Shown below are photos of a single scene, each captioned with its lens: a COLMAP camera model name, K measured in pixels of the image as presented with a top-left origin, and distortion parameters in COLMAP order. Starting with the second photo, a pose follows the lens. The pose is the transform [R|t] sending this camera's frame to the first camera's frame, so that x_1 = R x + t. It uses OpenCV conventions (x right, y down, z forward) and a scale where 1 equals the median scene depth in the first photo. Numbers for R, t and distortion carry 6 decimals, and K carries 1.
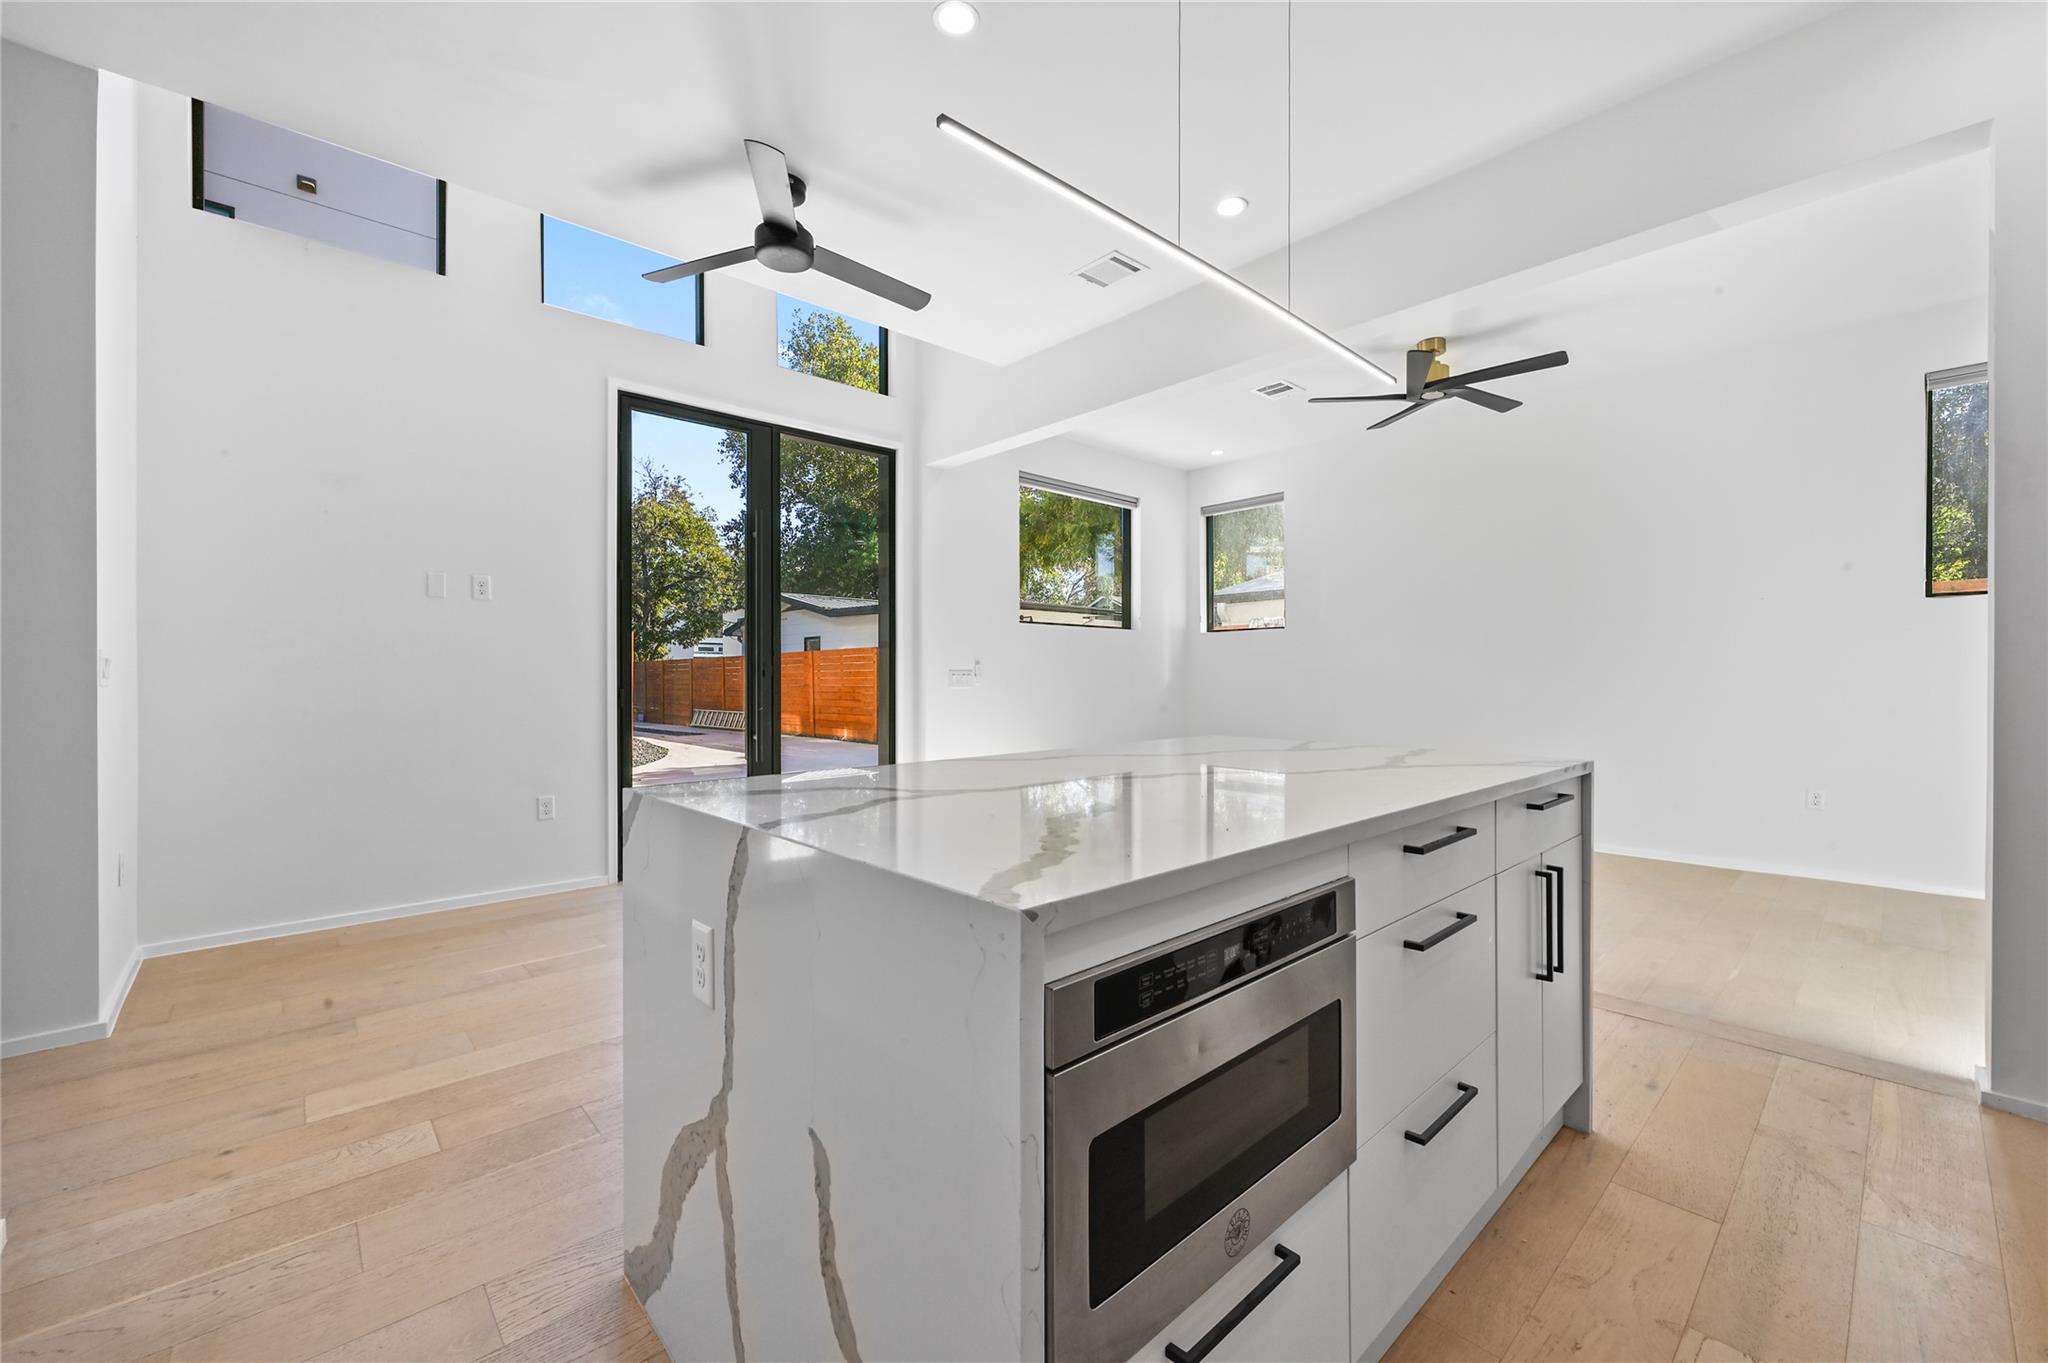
lens RADIAL K [[810.5, 0, 1029.7], [0, 810.5, 679.7], [0, 0, 1]] dist [-0.001398, 0.000803]
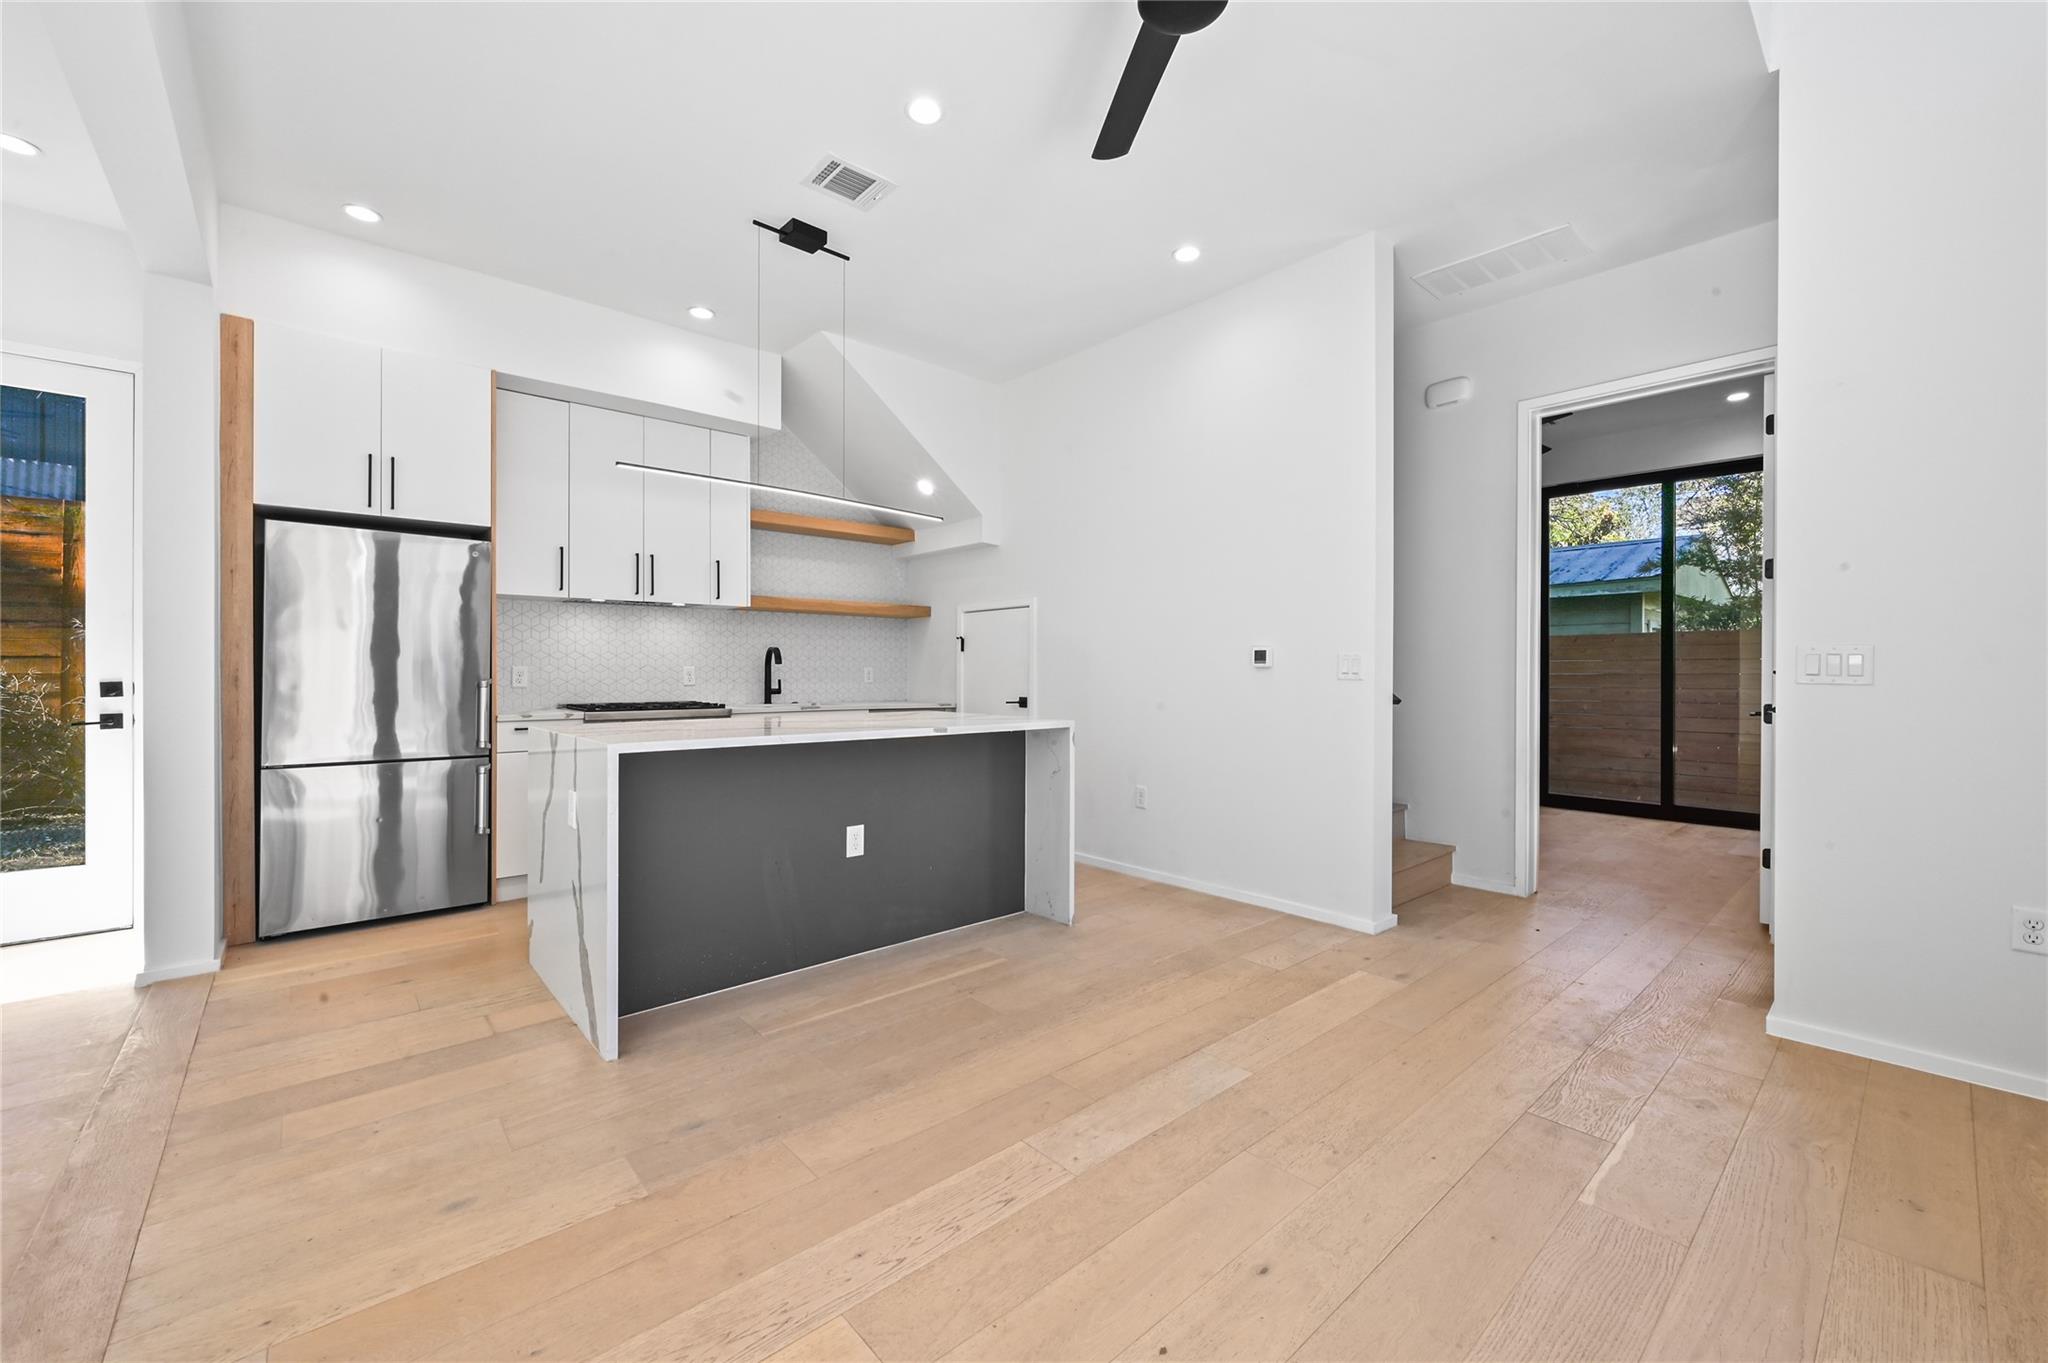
lens RADIAL K [[810.5, 0, 1030.0], [0, 810.5, 672.7], [0, 0, 1]] dist [-0.001398, 0.000803]
pose [[-0.999851, -0.001149, 0.017253, -0.095510], [-0.001017, 0.999970, 0.007635, -0.004437], [-0.017261, 0.007616, -0.999822, 0.786387]]
